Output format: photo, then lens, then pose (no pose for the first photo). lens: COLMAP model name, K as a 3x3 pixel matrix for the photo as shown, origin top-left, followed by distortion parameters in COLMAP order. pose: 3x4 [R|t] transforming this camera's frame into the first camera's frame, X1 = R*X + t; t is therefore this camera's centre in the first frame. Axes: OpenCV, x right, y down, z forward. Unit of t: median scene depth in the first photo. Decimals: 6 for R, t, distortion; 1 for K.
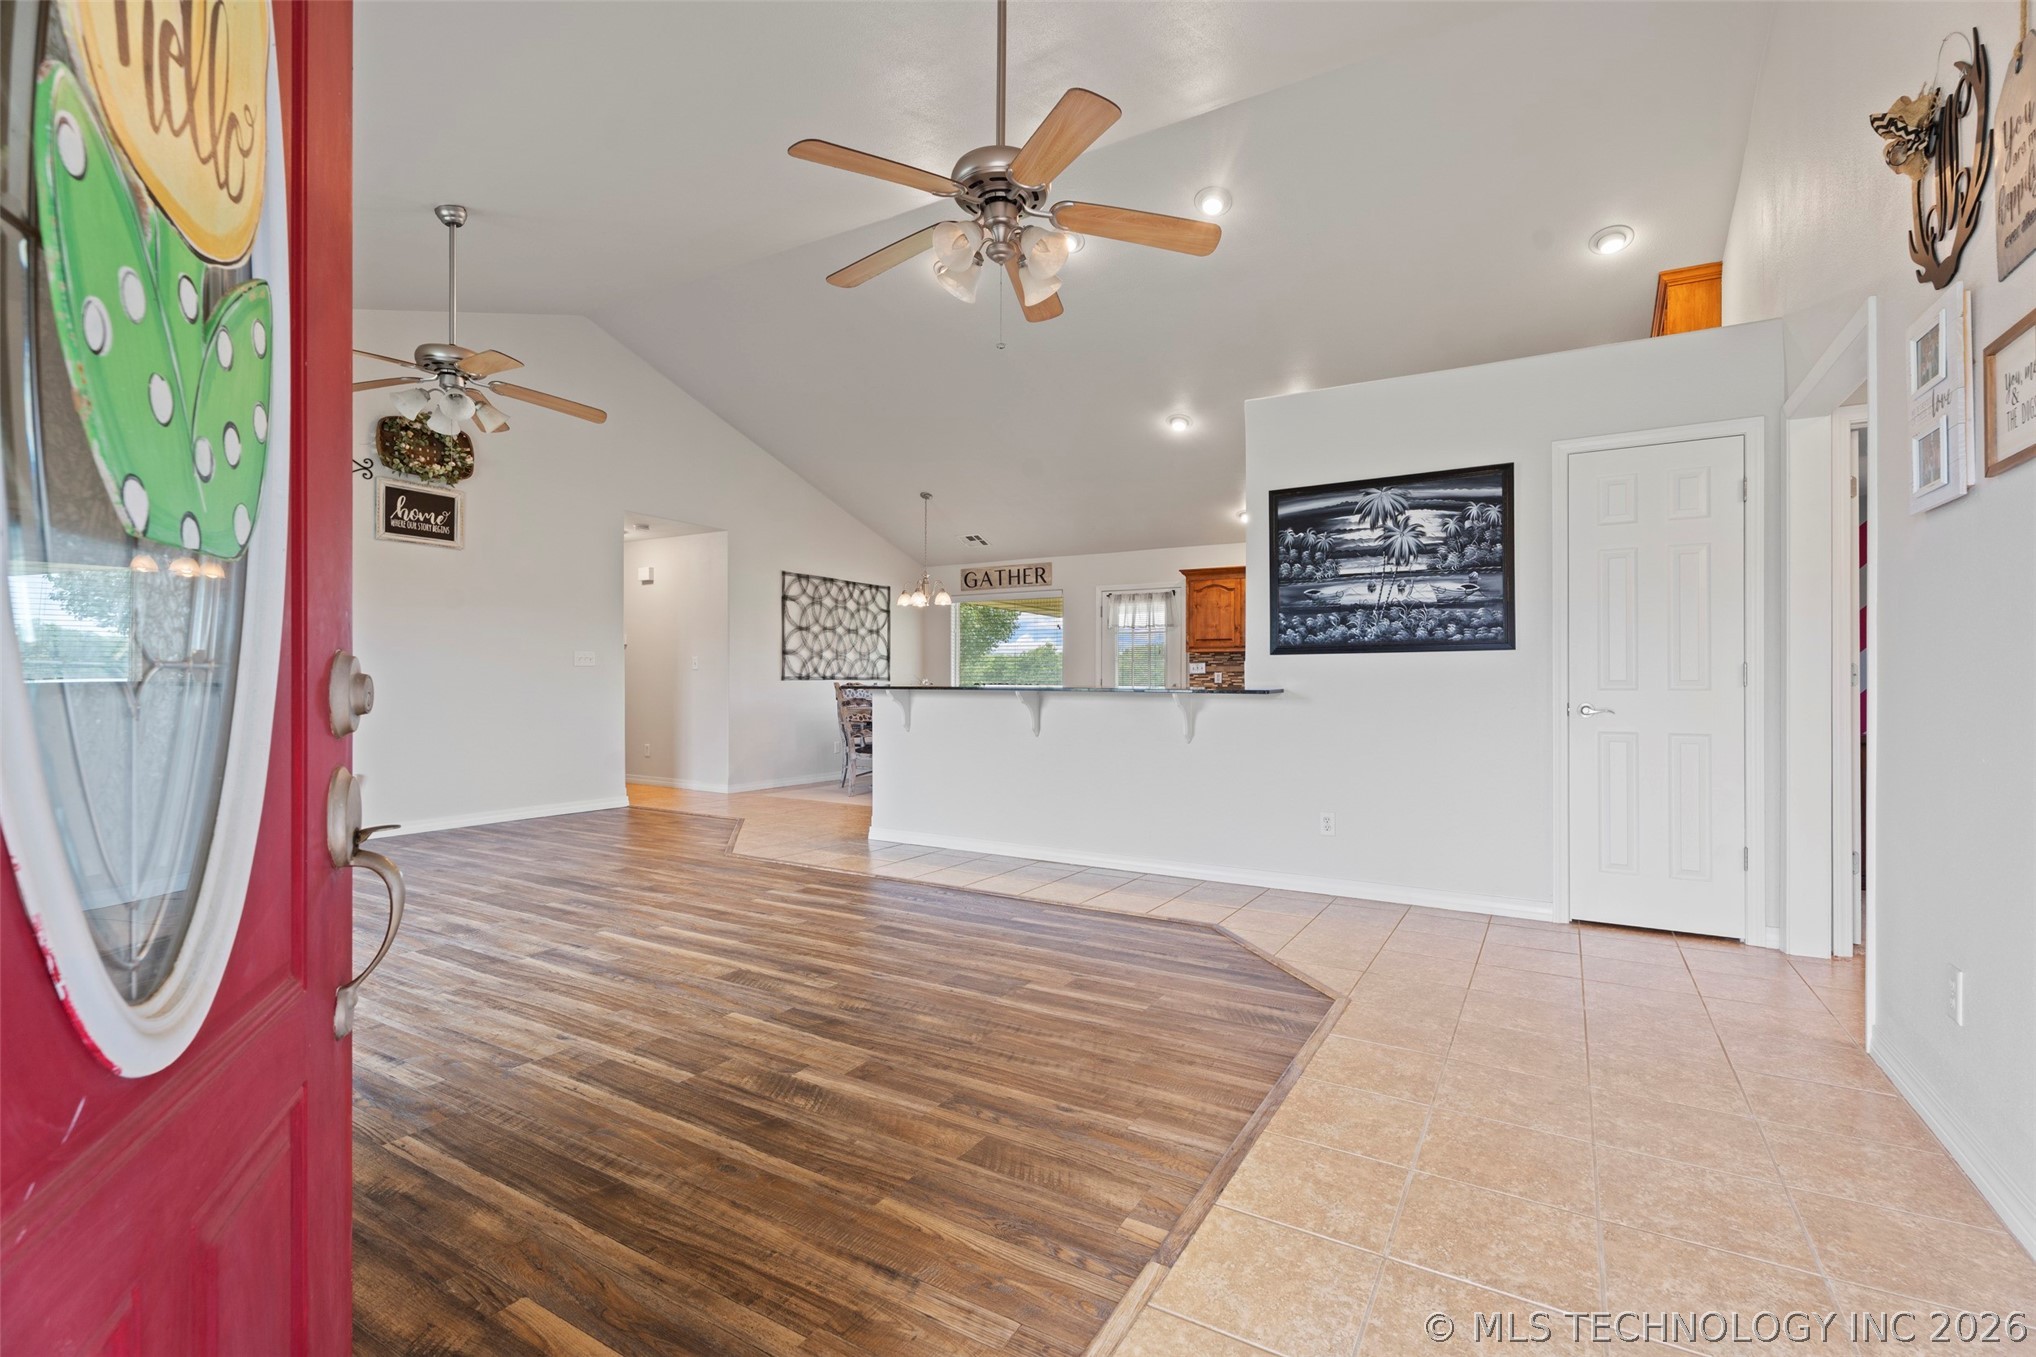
lens RADIAL K [[909.0, 0, 1041.2], [0, 909.0, 654.7], [0, 0, 1]] dist [0.001262, 0.000073]
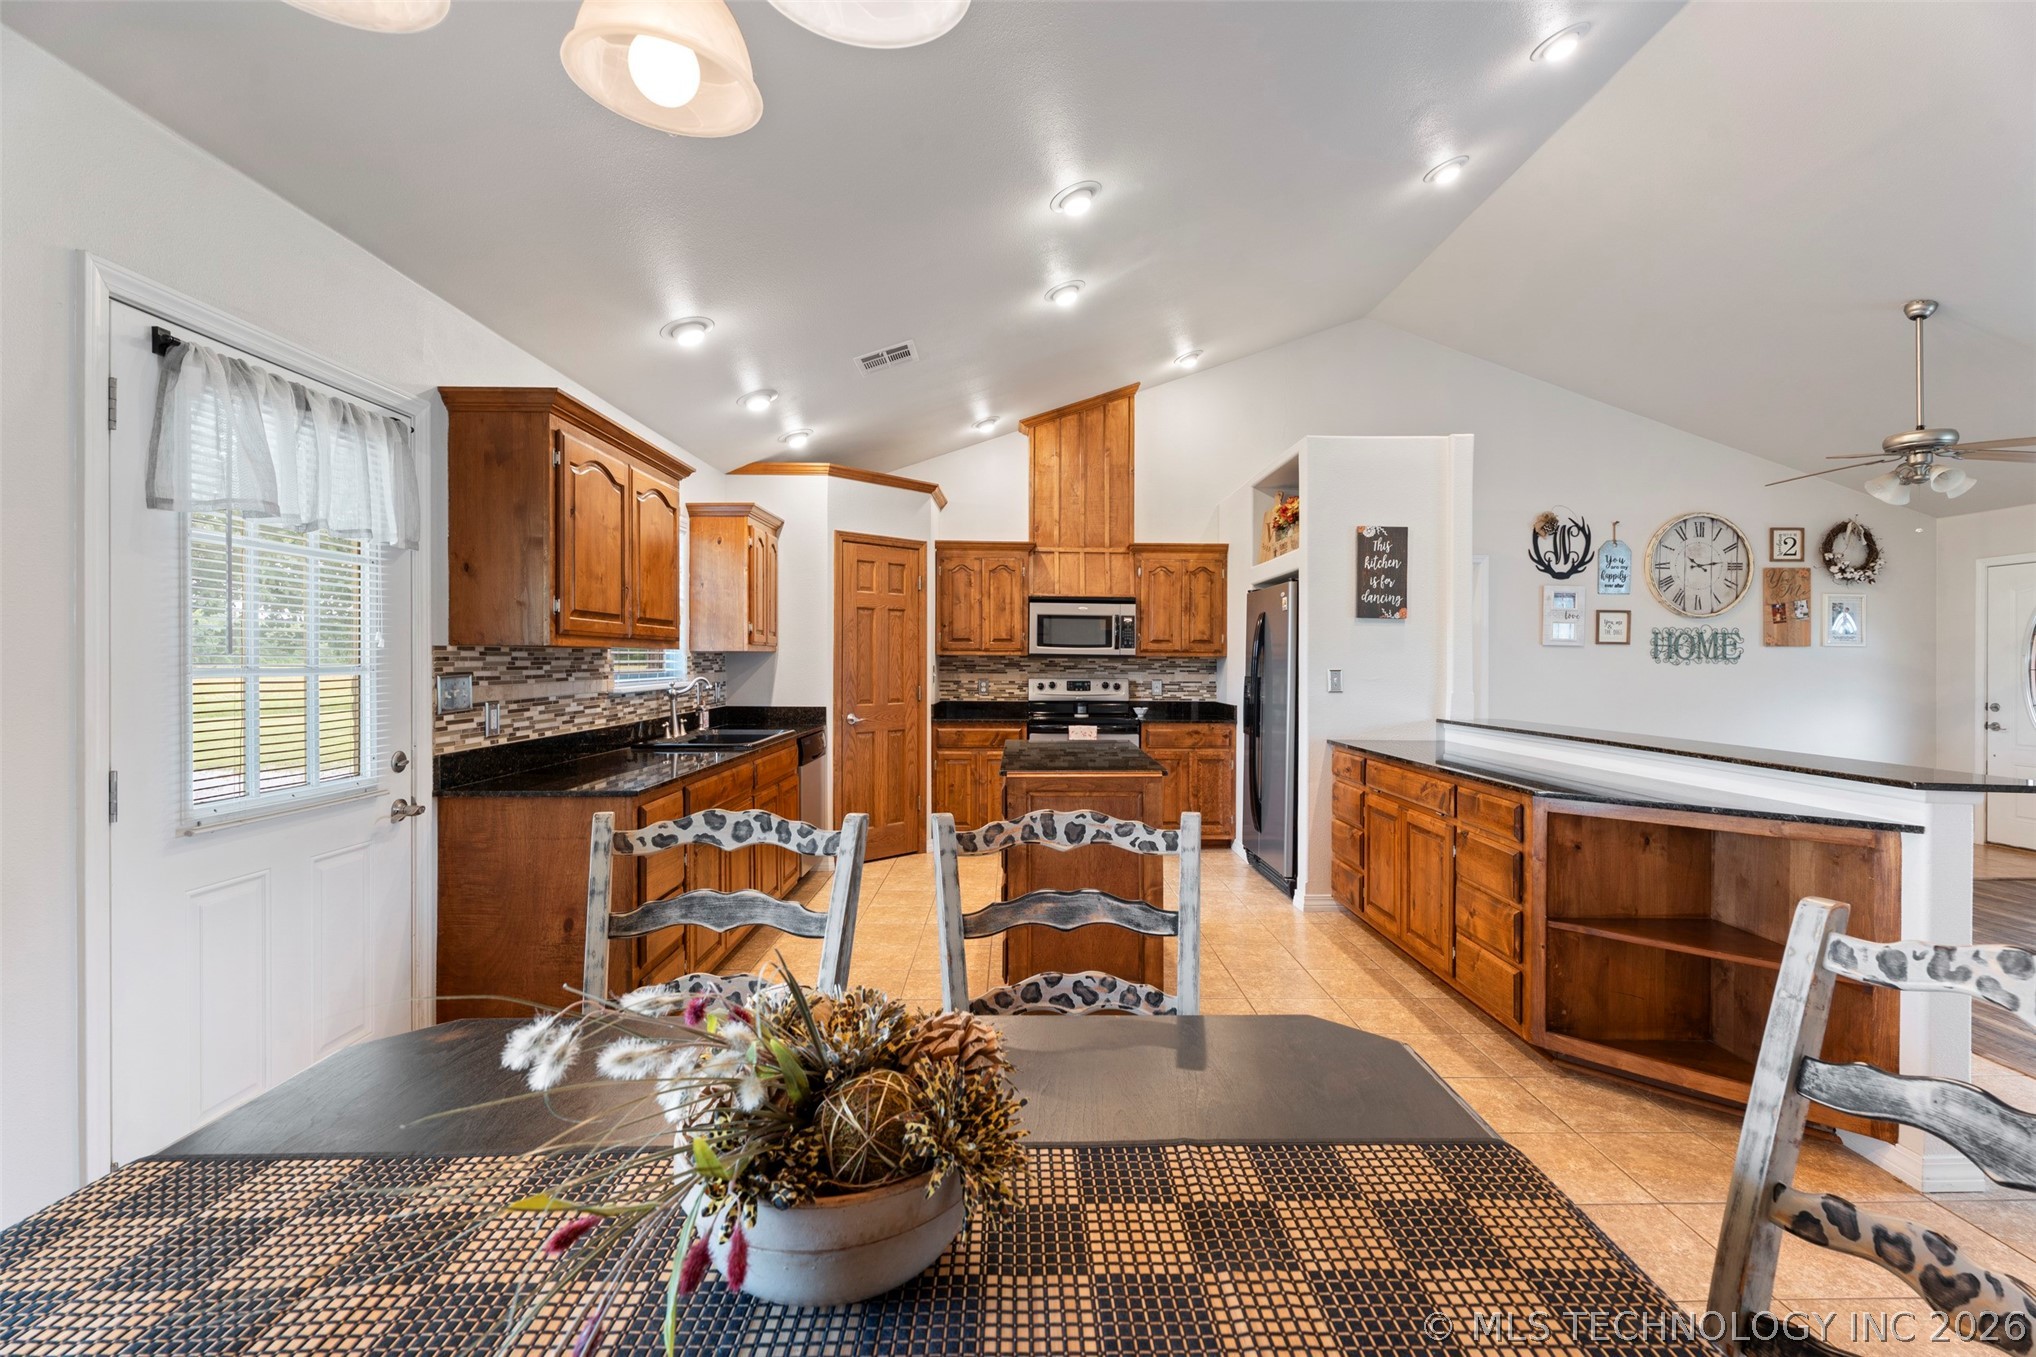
lens RADIAL K [[909.0, 0, 1029.9], [0, 909.0, 659.5], [0, 0, 1]] dist [0.001262, 0.000073]
pose [[-0.507777, -0.005019, 0.861474, -0.307828], [-0.034662, 0.999292, -0.014609, 0.001120], [-0.860791, -0.037278, -0.507592, 1.519958]]
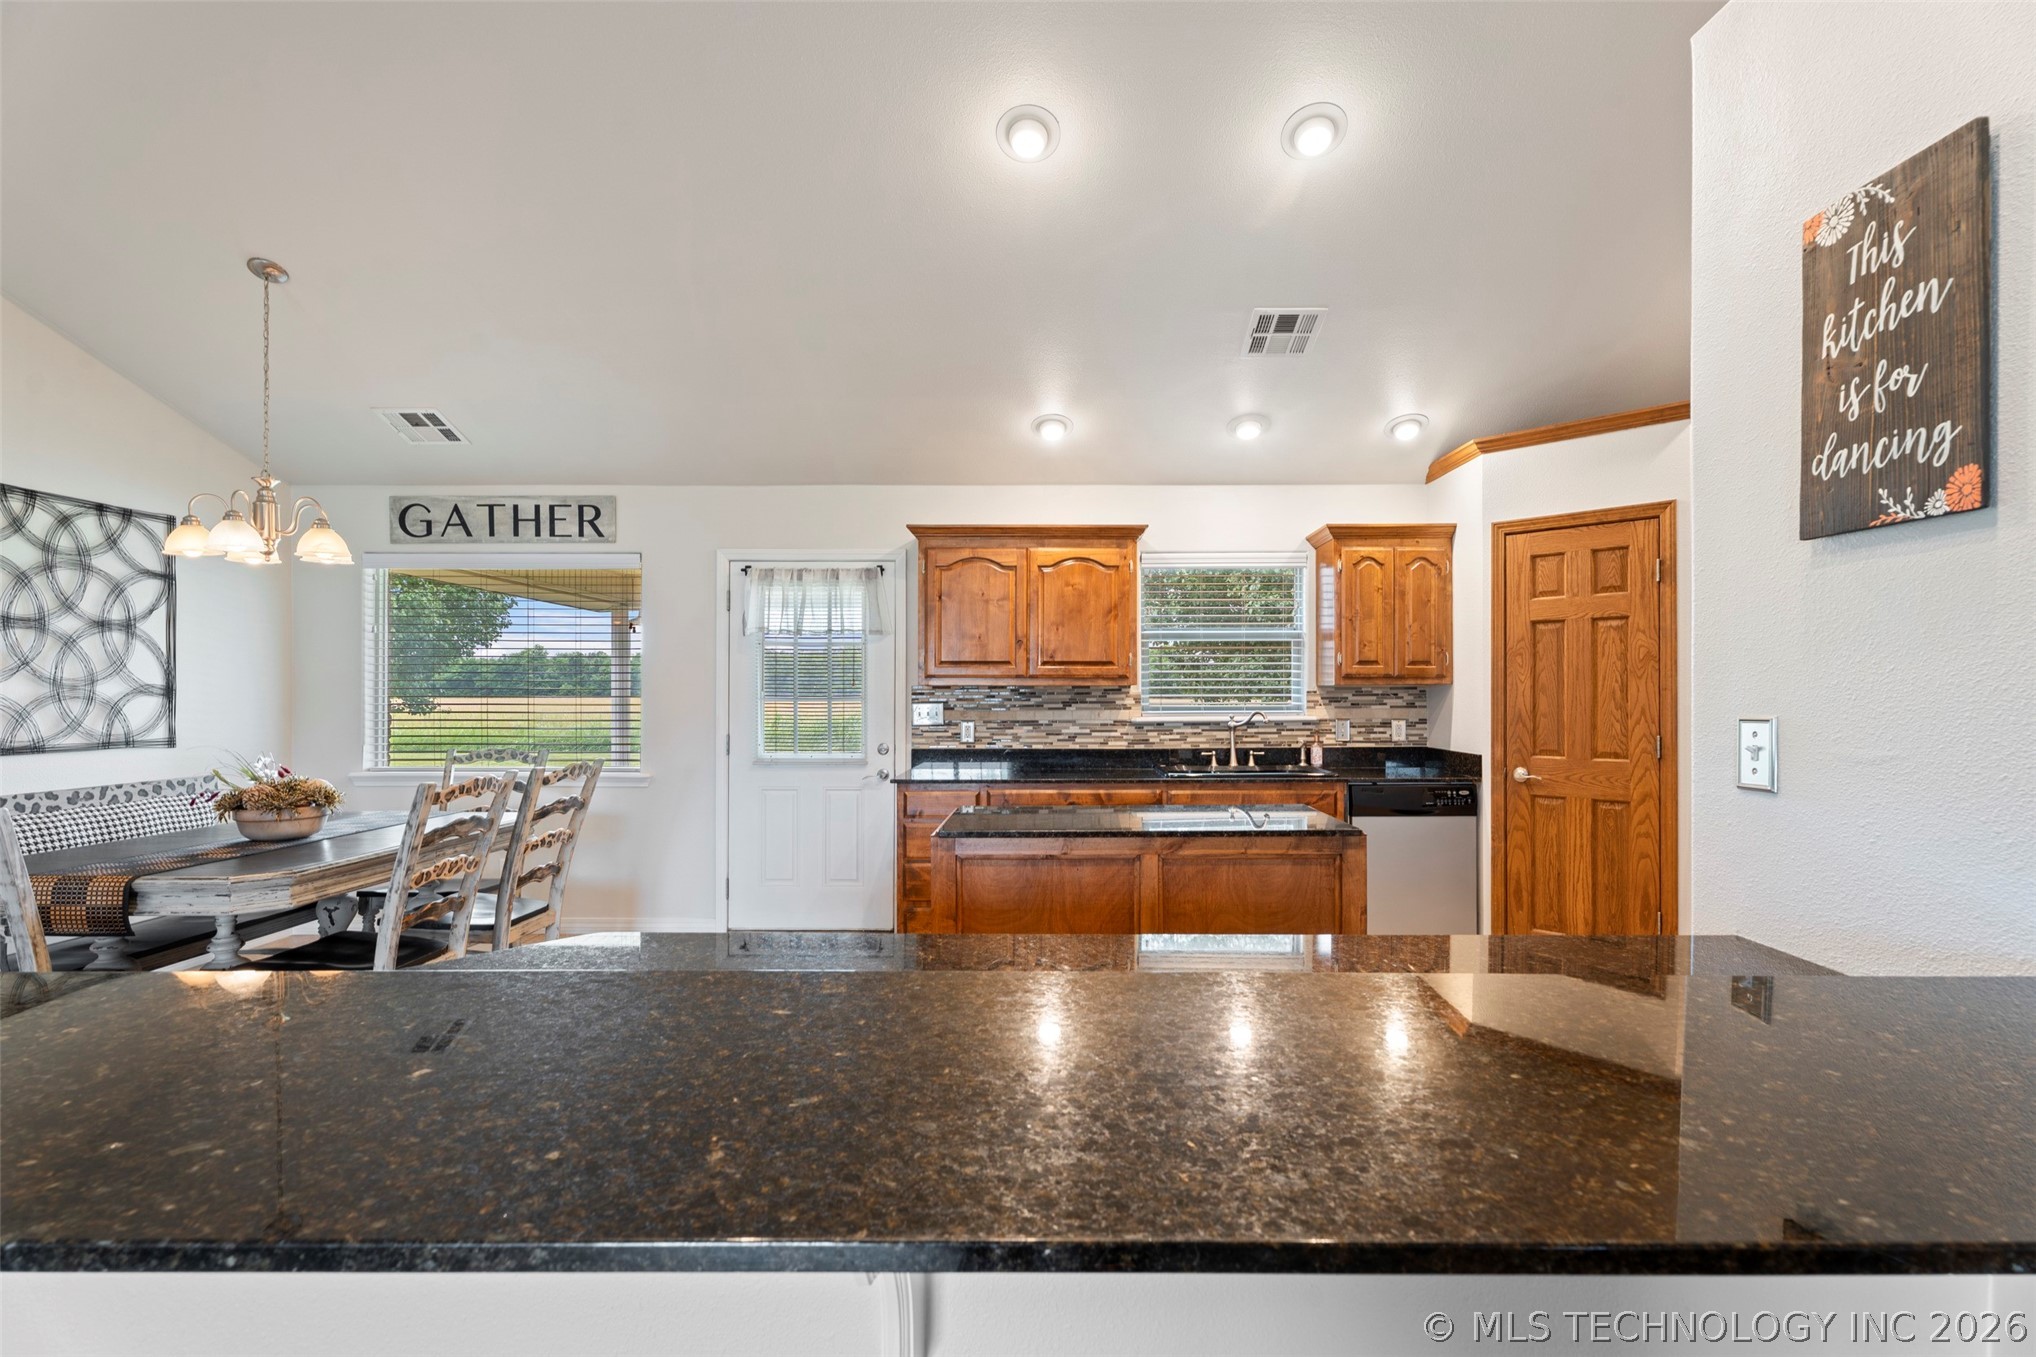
lens RADIAL K [[909.0, 0, 1053.5], [0, 909.0, 692.8], [0, 0, 1]] dist [0.001262, 0.000073]
pose [[0.866866, -0.002961, 0.498532, -0.048077], [-0.013852, 0.999453, 0.030022, -0.022907], [-0.498349, -0.032931, 0.866351, 0.767715]]
